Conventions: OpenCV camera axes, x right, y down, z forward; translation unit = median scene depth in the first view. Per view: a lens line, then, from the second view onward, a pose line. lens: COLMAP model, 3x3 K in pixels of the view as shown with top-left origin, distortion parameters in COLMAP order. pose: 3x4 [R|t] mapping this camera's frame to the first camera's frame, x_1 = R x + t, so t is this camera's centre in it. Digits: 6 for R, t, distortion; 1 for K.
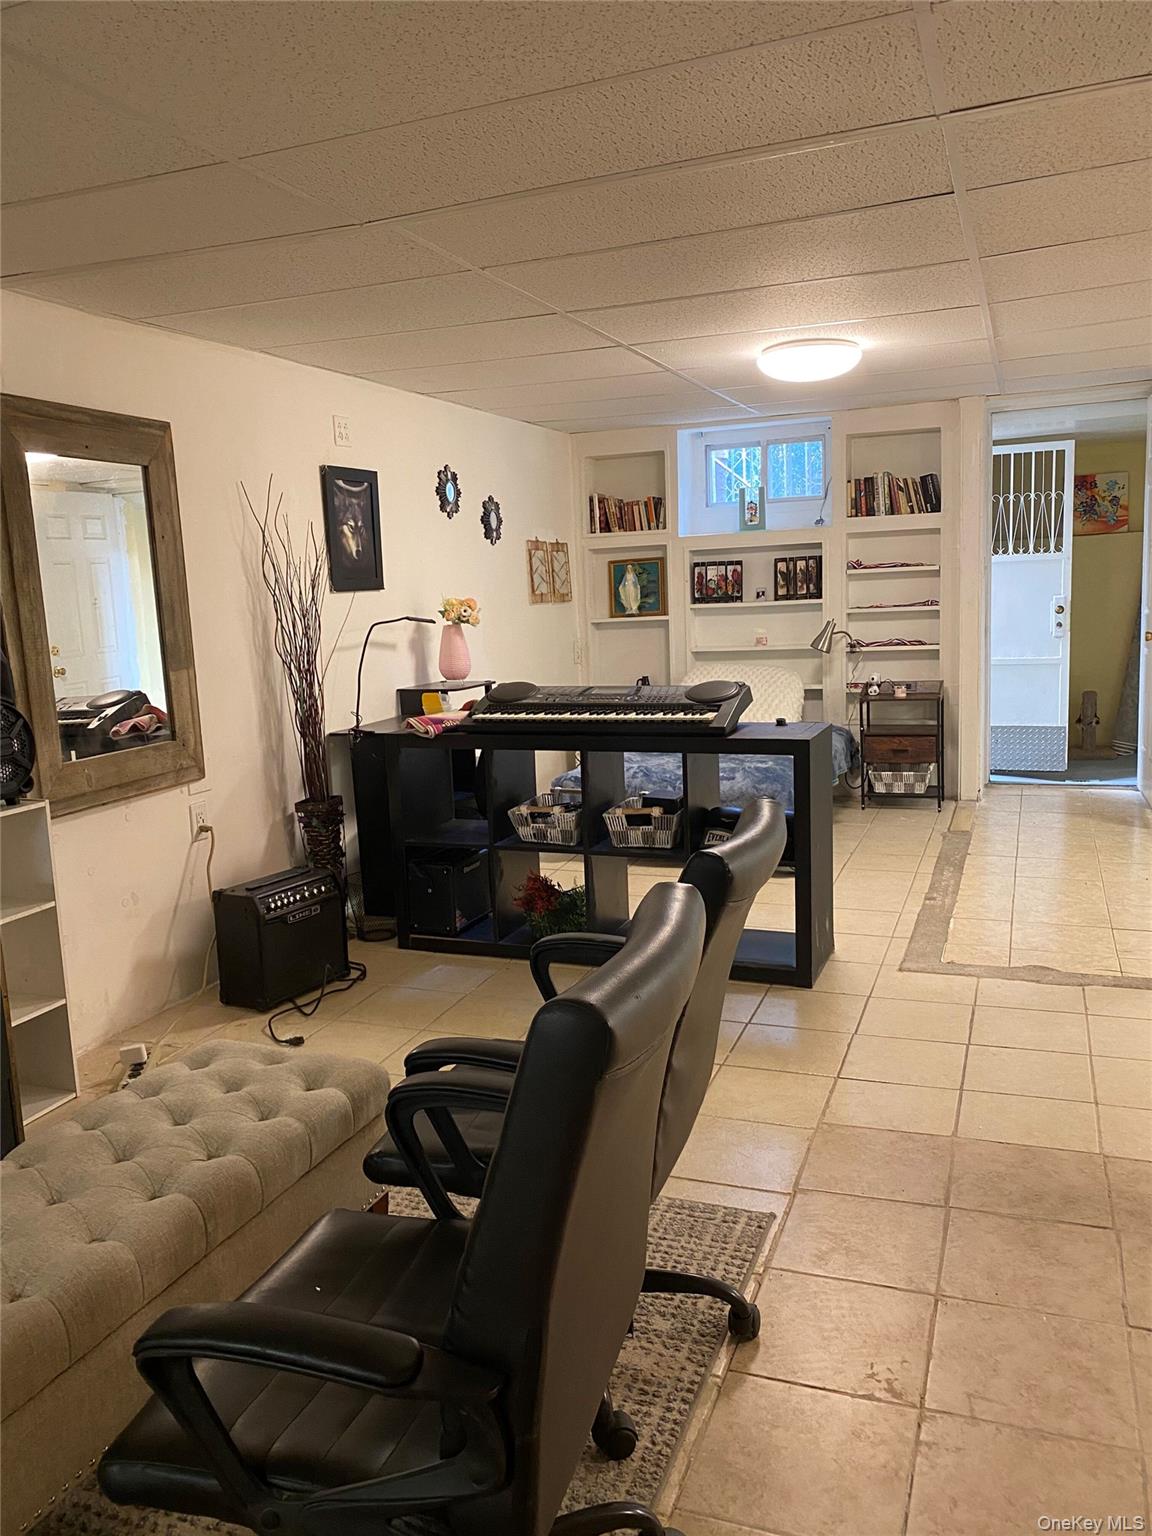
lens RADIAL K [[1185.5, 0, 553.7], [0, 1185.5, 773.6], [0, 0, 1]] dist [0.050043, -0.038061]
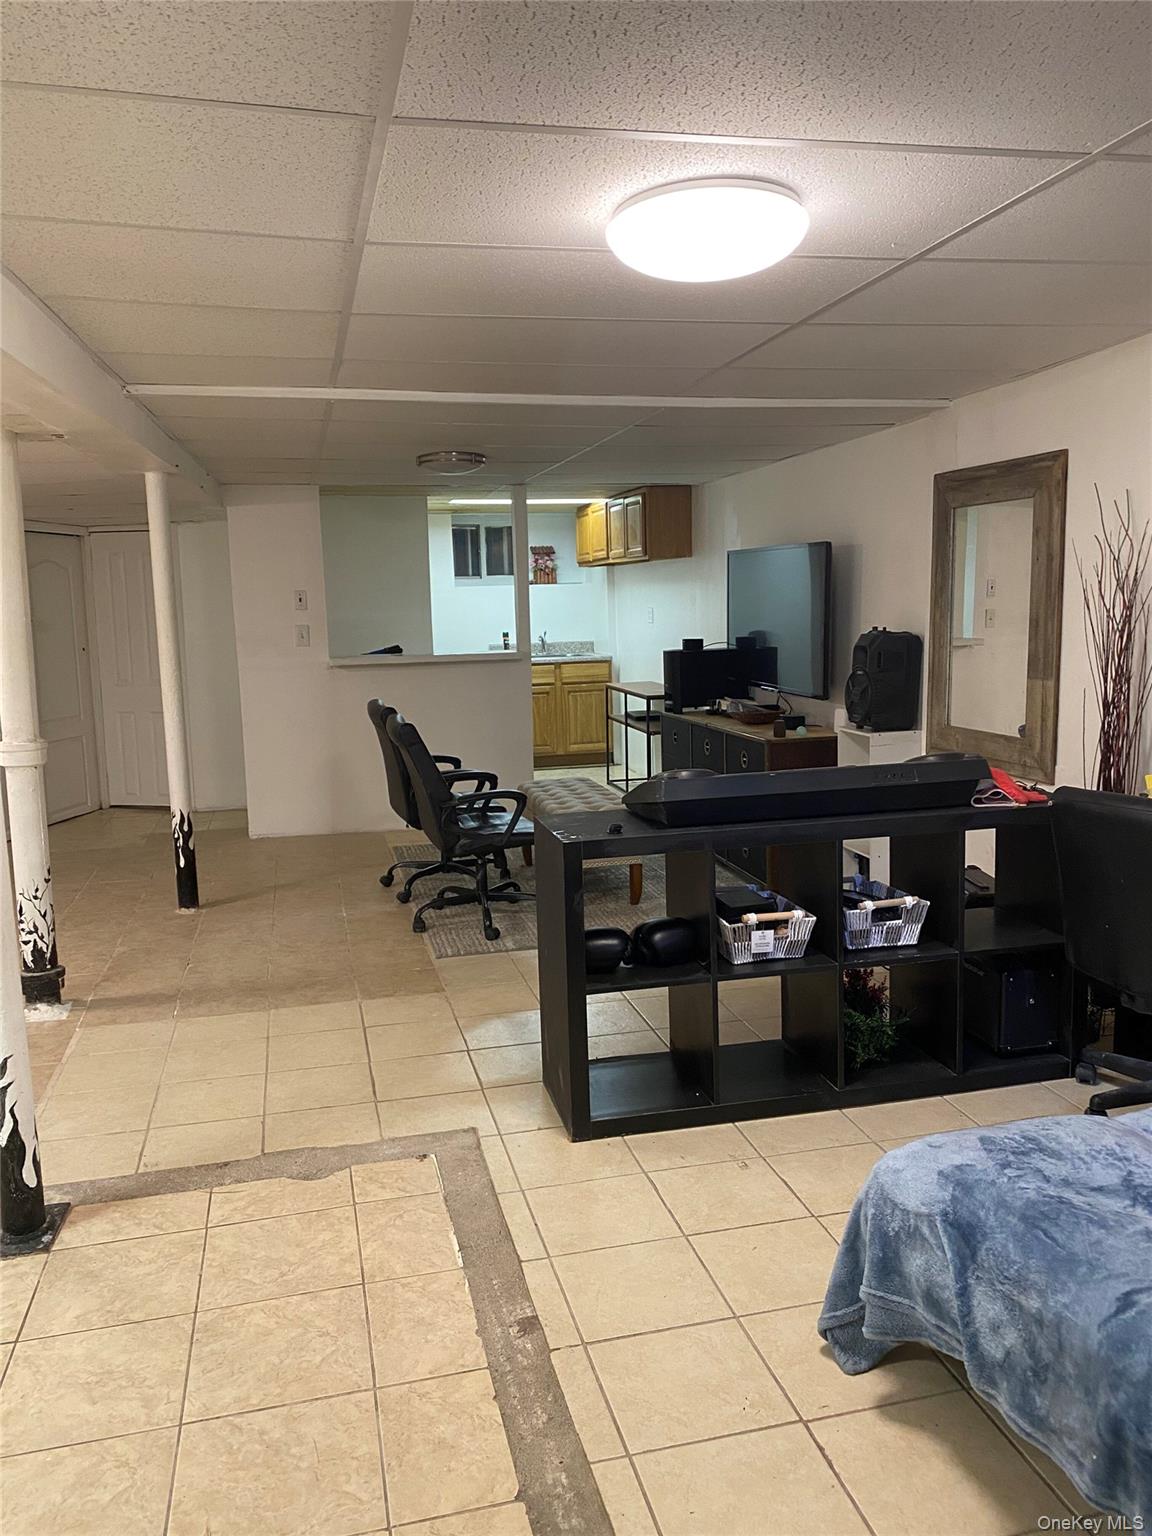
lens RADIAL K [[1161.3, 0, 596.2], [0, 1161.3, 776.6], [0, 0, 1]] dist [0.003790, -0.002613]
pose [[-0.803033, 0.149294, -0.576930, 0.507731], [-0.037872, 0.953369, 0.299421, -0.240887], [0.594729, 0.262294, -0.759933, 1.251291]]
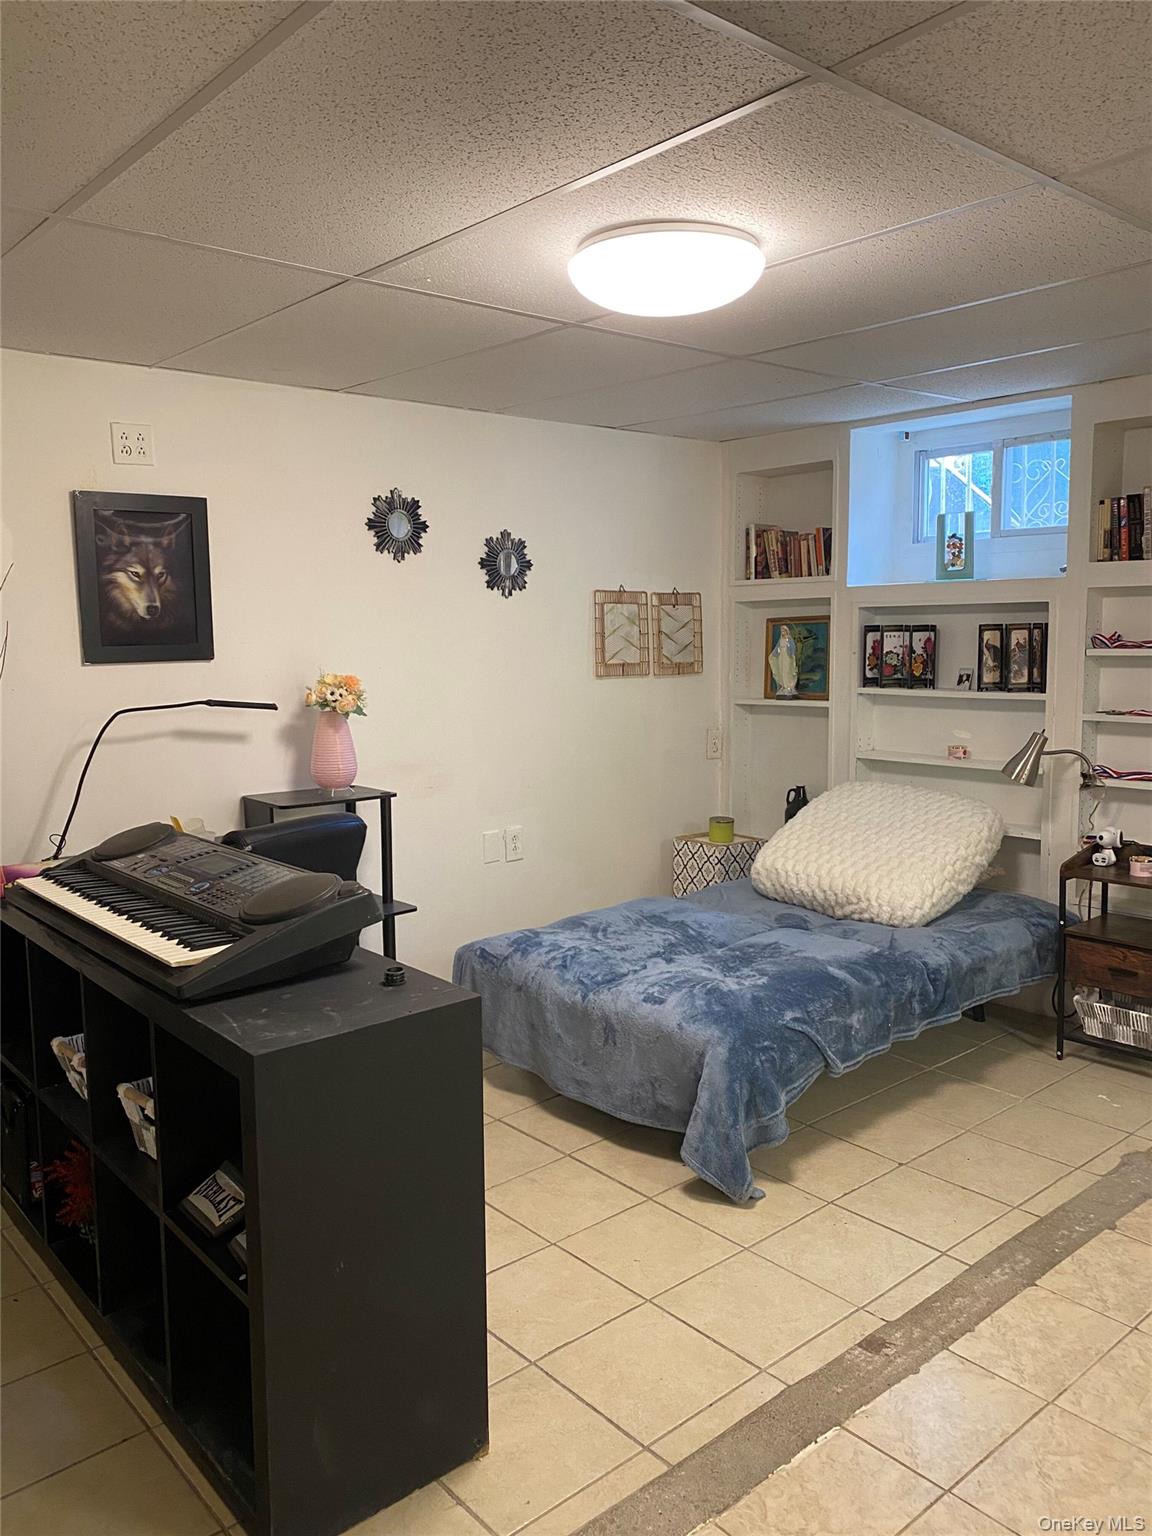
lens RADIAL K [[1172.9, 0, 549.8], [0, 1172.9, 767.3], [0, 0, 1]] dist [0.011299, 0.005519]
pose [[0.881506, 0.088216, -0.463859, 0.381200], [-0.100806, 0.994903, -0.002358, -0.110448], [0.461287, 0.048839, 0.885906, 0.471642]]
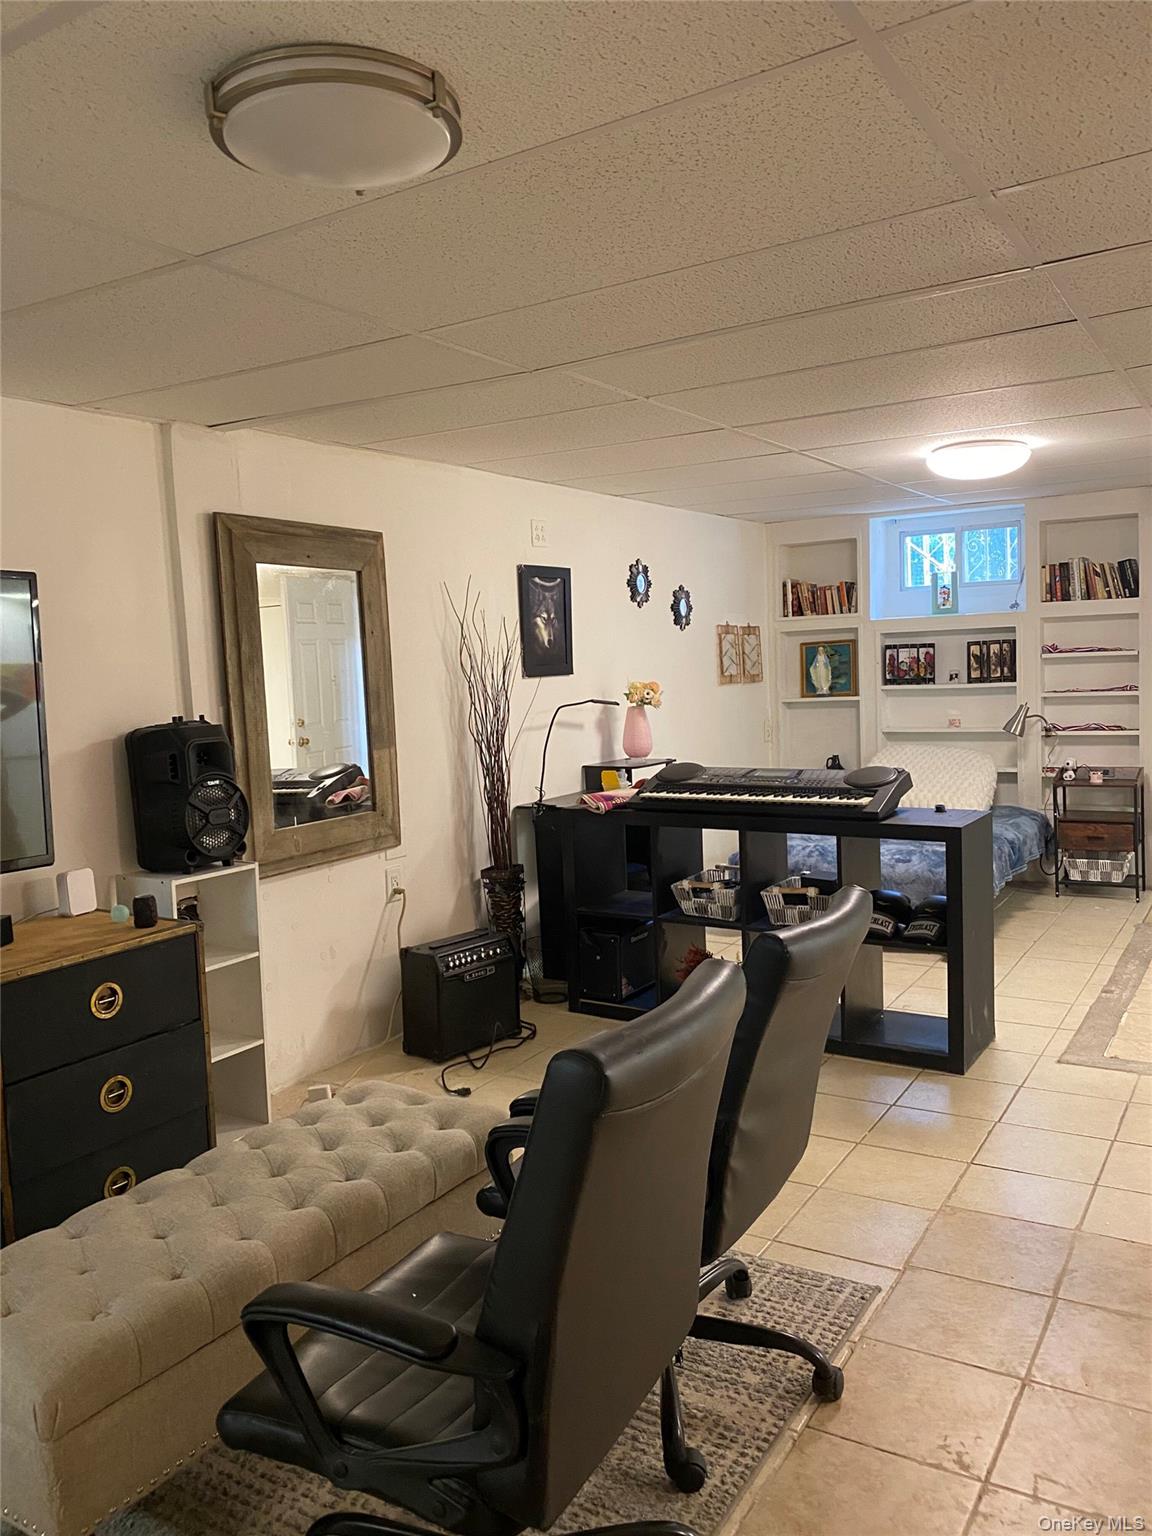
lens RADIAL K [[1184.2, 0, 581.9], [0, 1184.2, 747.4], [0, 0, 1]] dist [0.054746, -0.035962]
pose [[0.985292, 0.017162, -0.170014, 0.050027], [-0.030375, 0.996689, -0.075425, -0.007427], [0.168157, 0.079480, 0.982551, -0.055264]]
